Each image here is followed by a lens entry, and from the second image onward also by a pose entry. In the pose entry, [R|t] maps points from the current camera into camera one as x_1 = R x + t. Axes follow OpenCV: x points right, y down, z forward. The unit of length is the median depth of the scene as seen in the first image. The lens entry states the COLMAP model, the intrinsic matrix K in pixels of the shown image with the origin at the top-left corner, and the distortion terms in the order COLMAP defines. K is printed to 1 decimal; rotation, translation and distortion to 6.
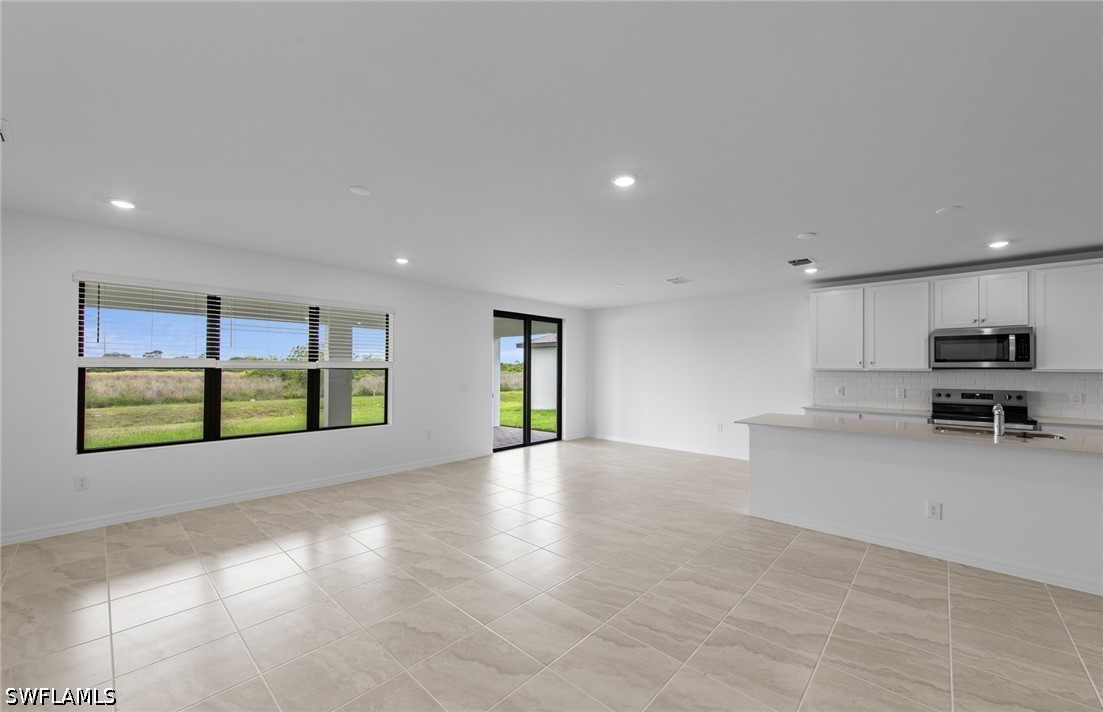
lens RADIAL K [[423.7, 0, 548.0], [0, 423.7, 362.3], [0, 0, 1]] dist [0.003598, -0.000406]
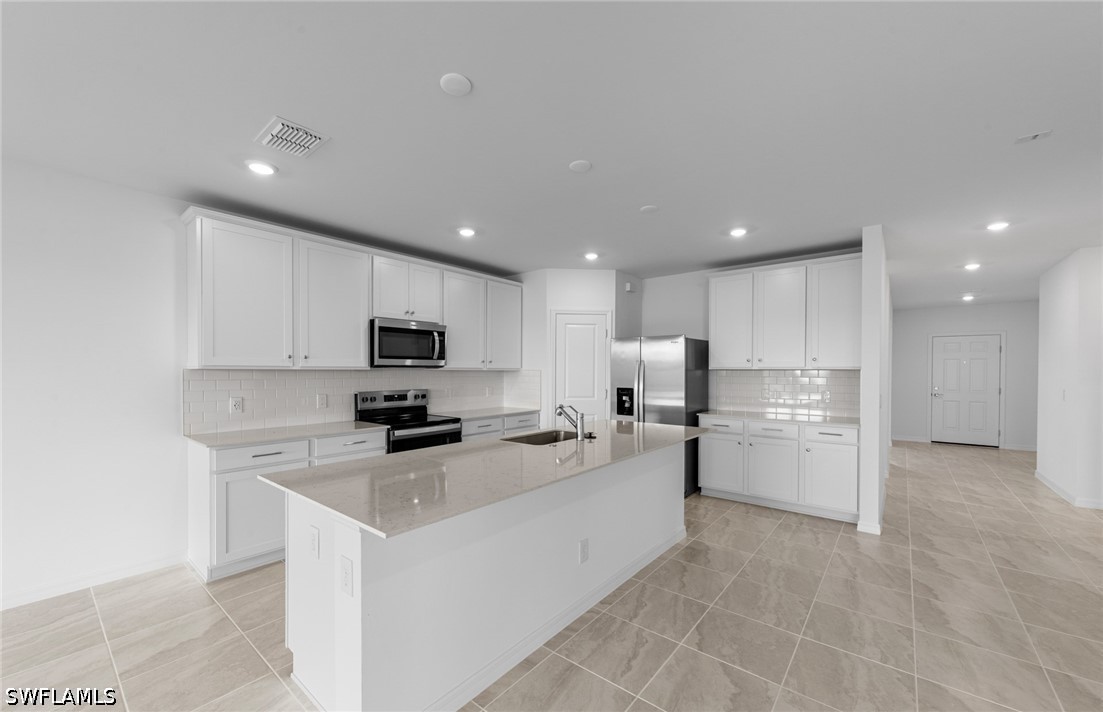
lens RADIAL K [[423.7, 0, 554.7], [0, 423.7, 374.5], [0, 0, 1]] dist [0.003598, -0.000406]
pose [[-0.066462, -0.015260, 0.997672, 0.098403], [-0.018143, 0.999736, 0.014083, 0.012181], [-0.997624, -0.017165, -0.066721, 0.719956]]
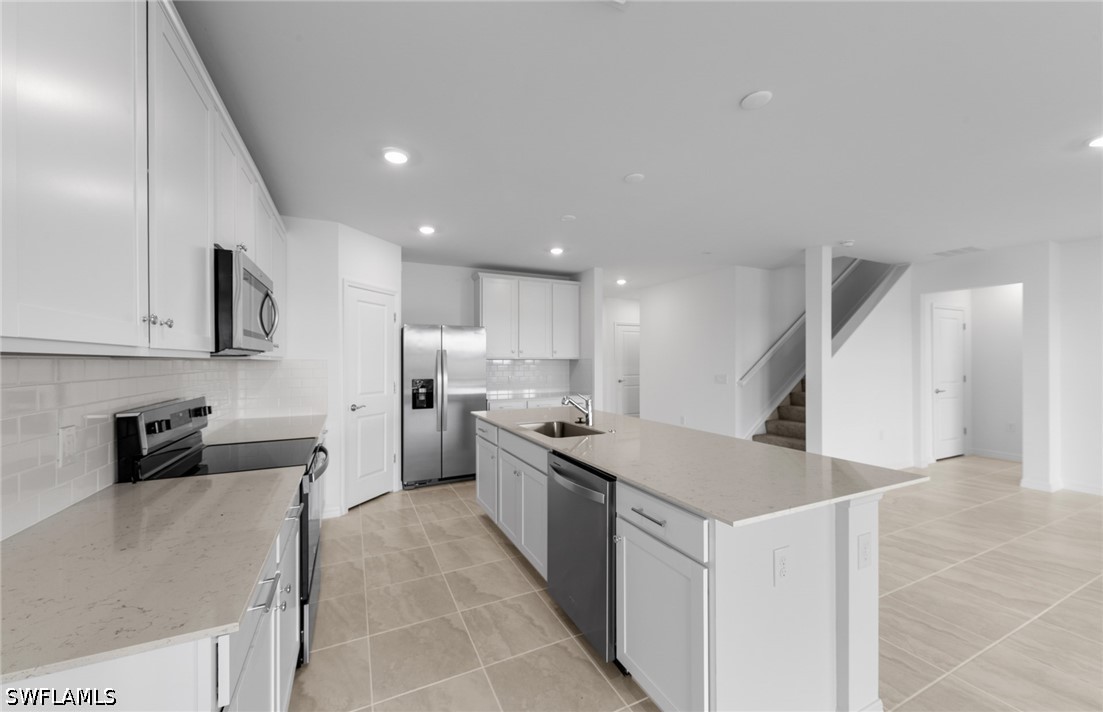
lens RADIAL K [[423.7, 0, 547.7], [0, 423.7, 362.3], [0, 0, 1]] dist [0.003598, -0.000406]
pose [[-0.925838, -0.004051, 0.377900, 0.496710], [-0.007792, 0.999935, -0.008371, 0.024319], [-0.377841, -0.010695, -0.925809, 1.249181]]
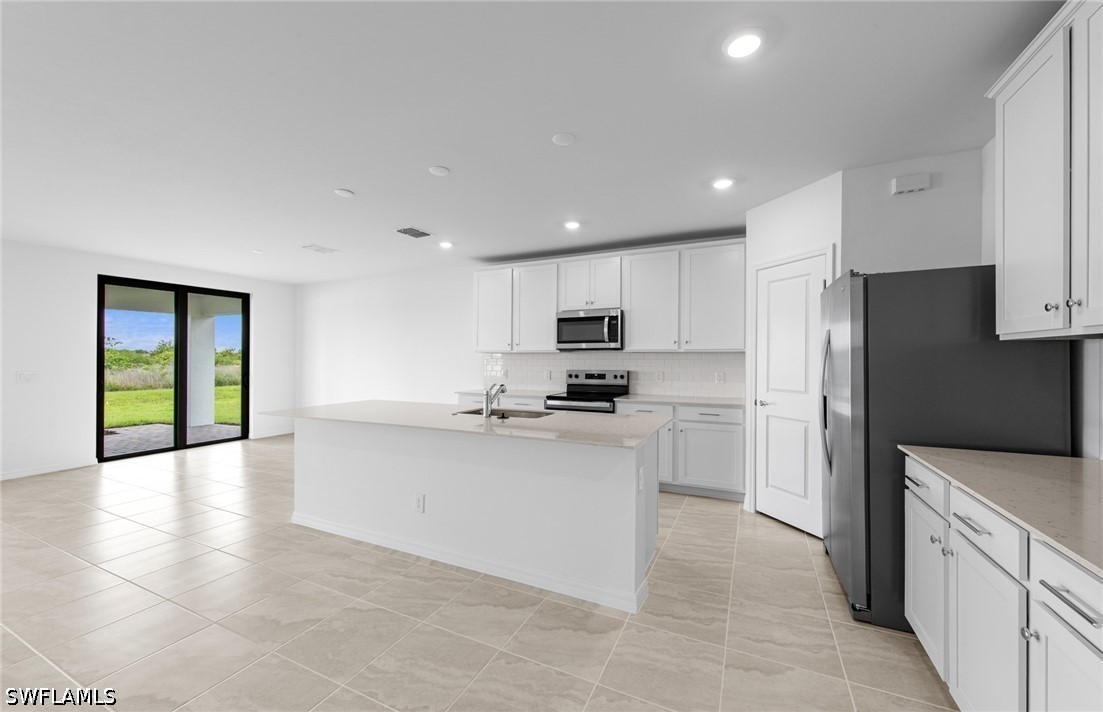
lens RADIAL K [[423.7, 0, 551.0], [0, 423.7, 356.1], [0, 0, 1]] dist [0.003598, -0.000406]
pose [[0.954024, -0.004330, 0.299698, 0.588717], [0.000344, 0.999911, 0.013352, 0.016208], [-0.299729, -0.012635, 0.953941, 0.040529]]
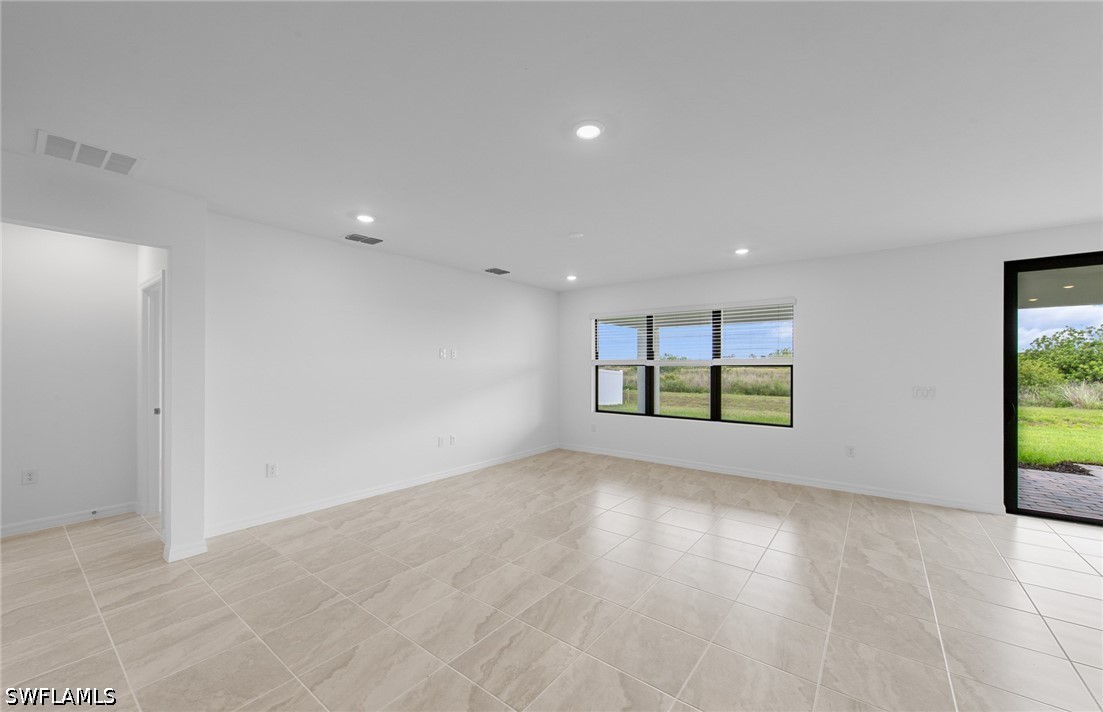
lens RADIAL K [[423.7, 0, 548.5], [0, 423.7, 363.6], [0, 0, 1]] dist [0.003598, -0.000406]
pose [[0.089635, -0.007805, -0.995944, 0.544284], [0.014746, 0.999870, -0.006509, 0.009542], [0.995866, -0.014103, 0.089739, 0.474198]]
